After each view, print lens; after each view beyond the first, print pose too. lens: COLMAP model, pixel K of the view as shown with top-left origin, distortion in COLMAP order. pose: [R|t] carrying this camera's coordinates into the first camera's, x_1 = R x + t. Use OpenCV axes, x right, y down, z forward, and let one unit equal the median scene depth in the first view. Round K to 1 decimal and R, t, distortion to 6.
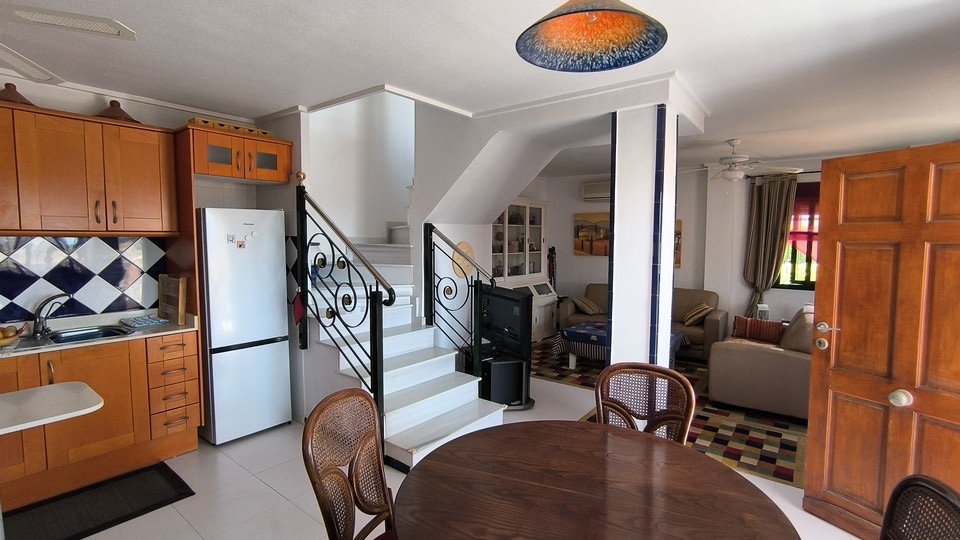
lens RADIAL K [[434.8, 0, 487.8], [0, 434.8, 272.7], [0, 0, 1]] dist [-0.015196, 0.004322]
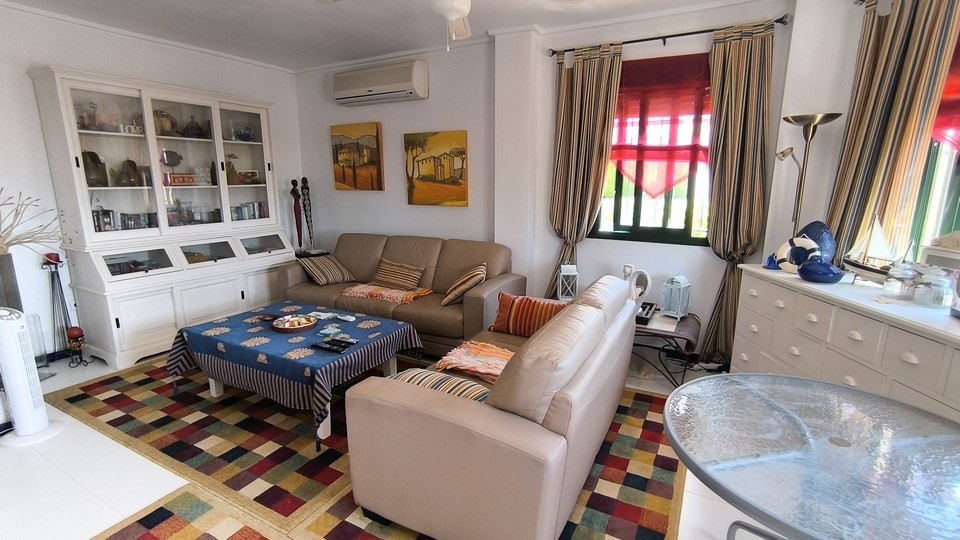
lens RADIAL K [[434.8, 0, 473.0], [0, 434.8, 265.9], [0, 0, 1]] dist [-0.015196, 0.004322]
pose [[0.990524, -0.032182, 0.133514, 0.417022], [0.015618, 0.992246, 0.123302, -0.005156], [-0.136446, -0.120049, 0.983347, 0.404042]]
